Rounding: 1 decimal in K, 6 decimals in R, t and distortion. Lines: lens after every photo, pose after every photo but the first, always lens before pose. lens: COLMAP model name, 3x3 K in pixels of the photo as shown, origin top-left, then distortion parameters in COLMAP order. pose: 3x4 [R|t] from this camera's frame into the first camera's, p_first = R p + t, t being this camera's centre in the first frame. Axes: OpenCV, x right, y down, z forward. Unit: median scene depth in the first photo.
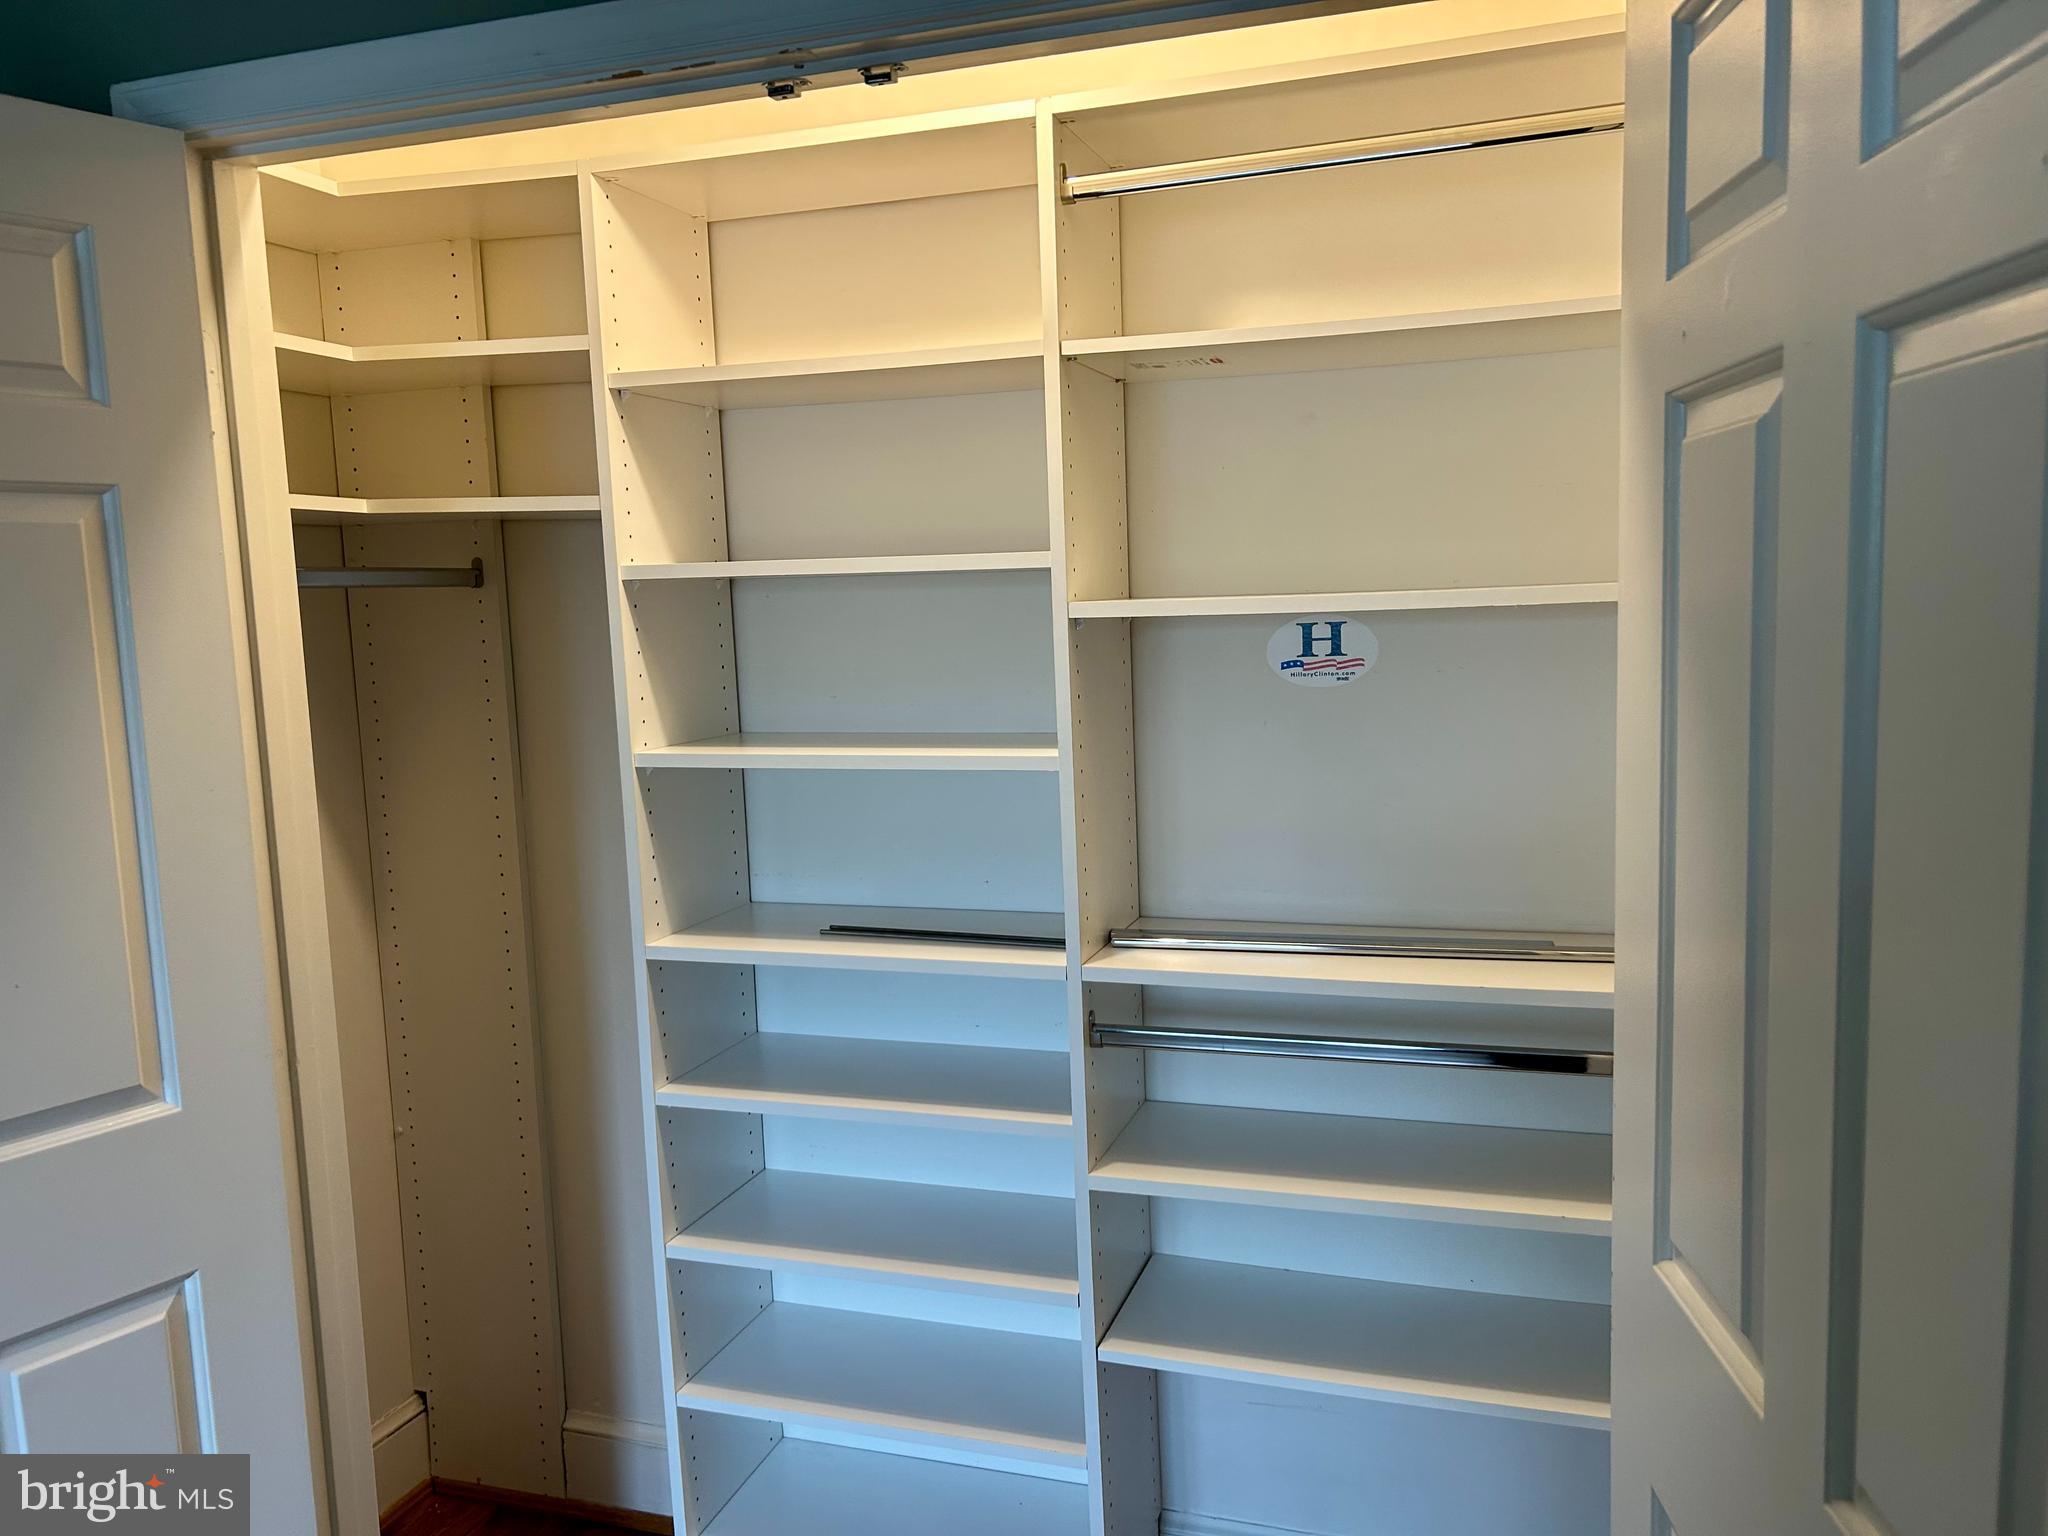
lens RADIAL K [[1551.1, 0, 1007.0], [0, 1551.1, 752.1], [0, 0, 1]] dist [0.059950, -0.062341]
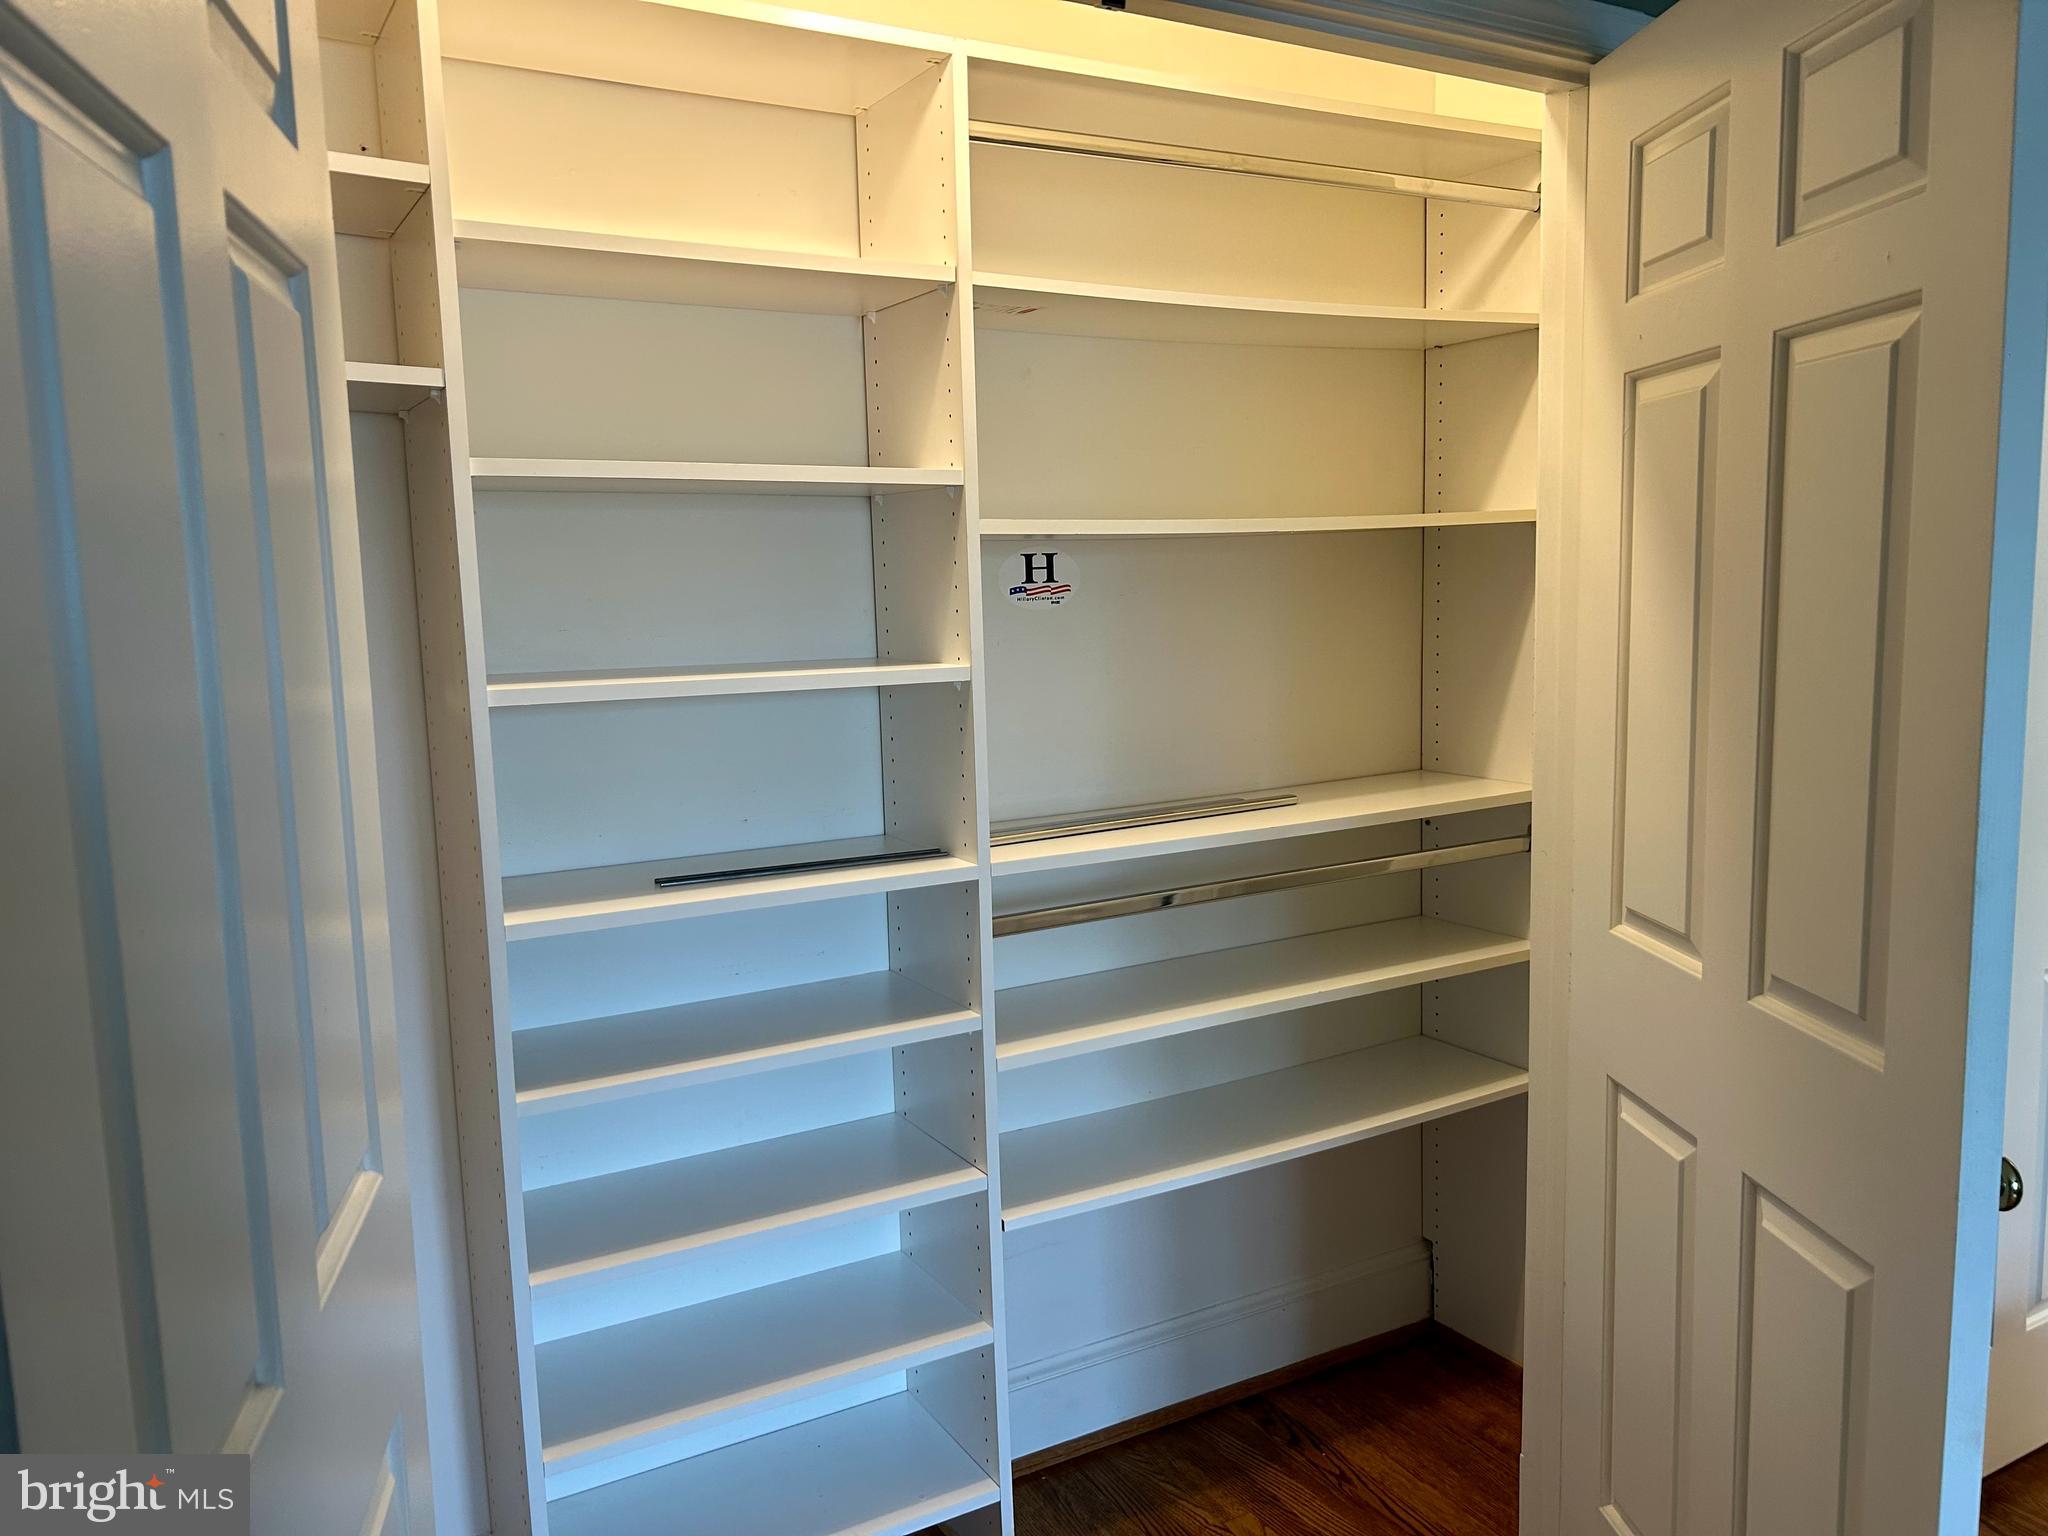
lens RADIAL K [[1551.1, 0, 1007.0], [0, 1551.1, 752.1], [0, 0, 1]] dist [0.059950, -0.062341]
pose [[0.664633, -0.067626, 0.744103, -0.682761], [0.080771, 0.996562, 0.018426, 0.040409], [-0.742791, 0.047856, 0.667811, 0.257248]]
